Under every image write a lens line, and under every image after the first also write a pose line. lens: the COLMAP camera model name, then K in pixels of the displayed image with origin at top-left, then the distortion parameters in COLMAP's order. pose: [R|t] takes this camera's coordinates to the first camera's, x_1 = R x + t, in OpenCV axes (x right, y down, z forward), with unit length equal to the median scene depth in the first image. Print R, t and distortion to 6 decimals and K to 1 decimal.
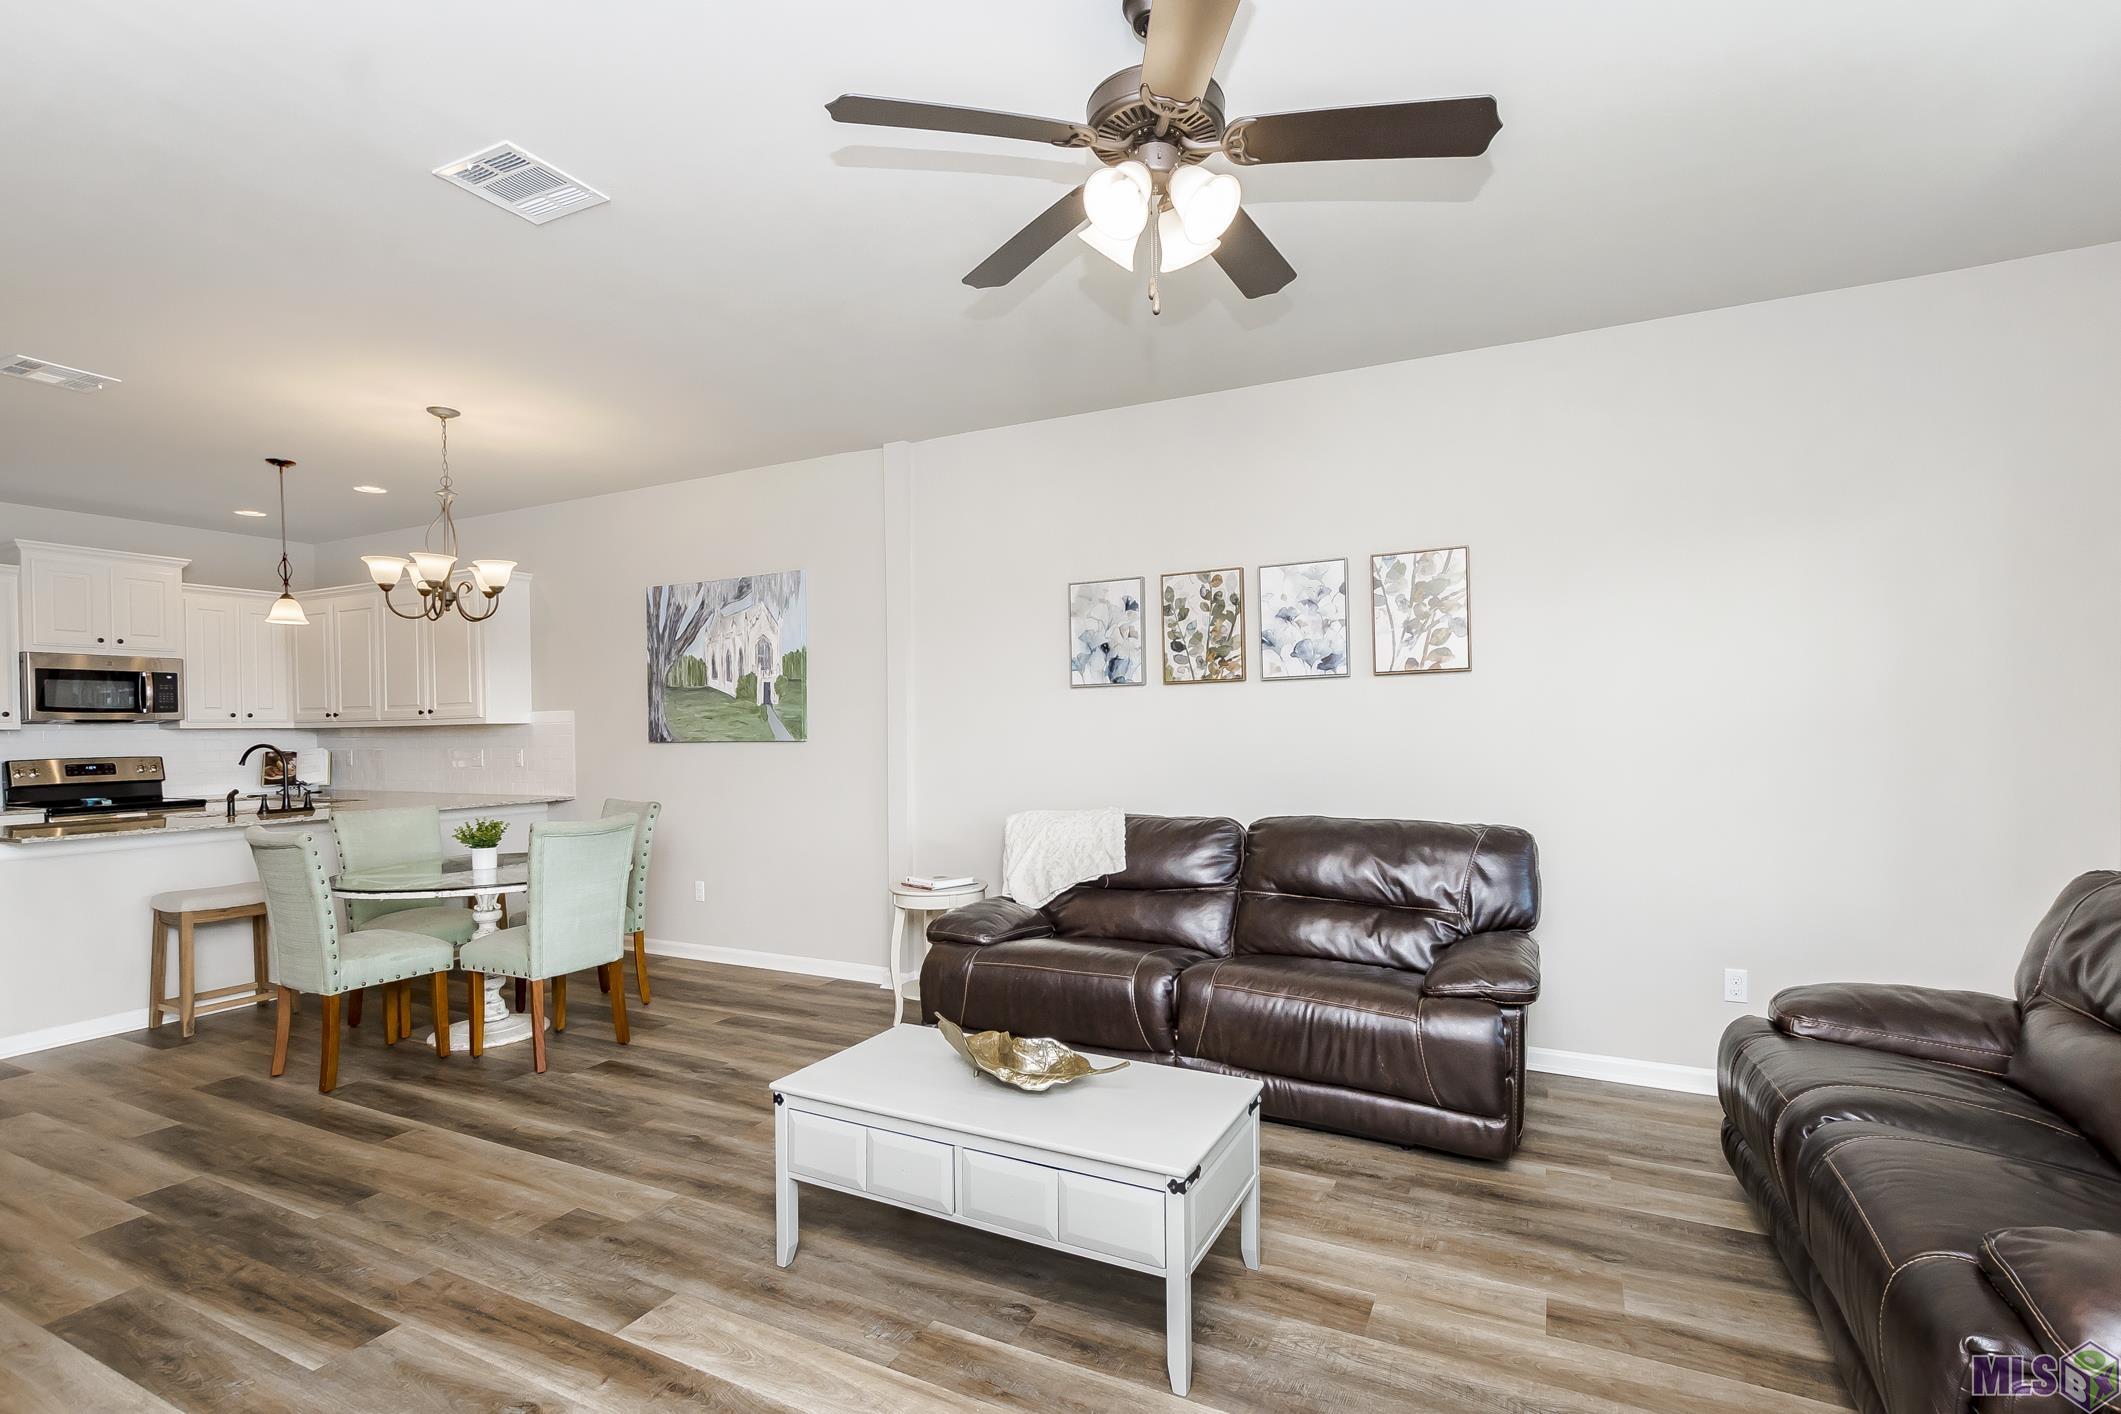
lens RADIAL K [[976.8, 0, 938.7], [0, 976.8, 728.8], [0, 0, 1]] dist [-0.000803, 0.002465]
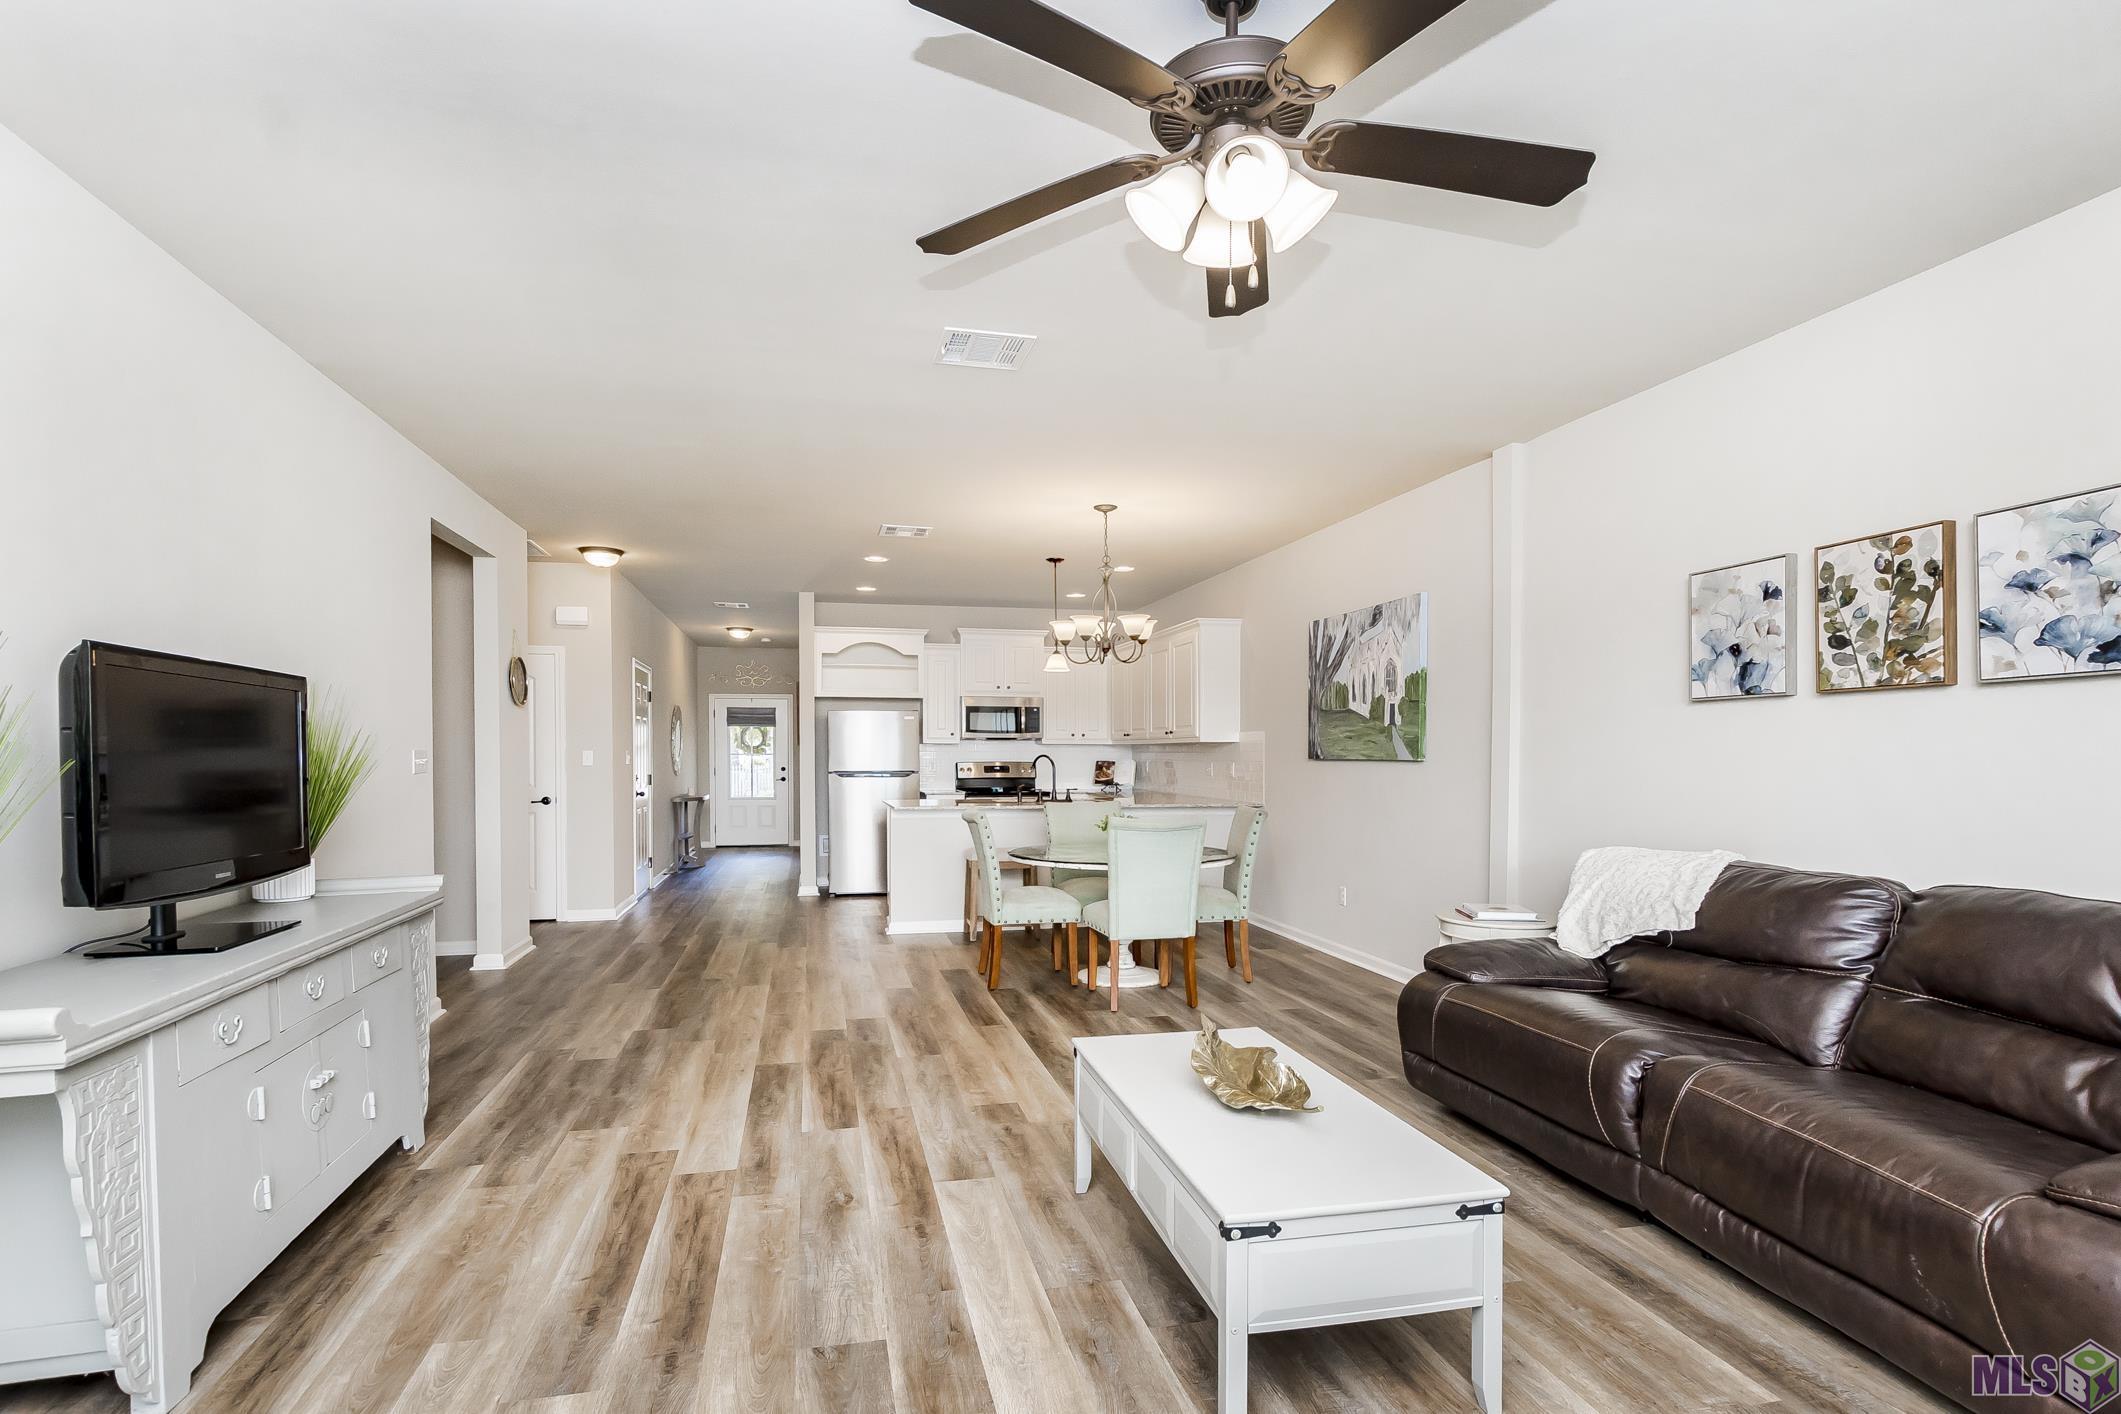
lens RADIAL K [[864.8, 0, 1057.2], [0, 864.8, 755.8], [0, 0, 1]] dist [0.000302, 0.000917]
pose [[0.705123, 0.017960, -0.708858, 0.289934], [-0.012175, 0.999838, 0.013222, 0.000174], [0.708981, -0.000692, 0.705227, 0.119242]]
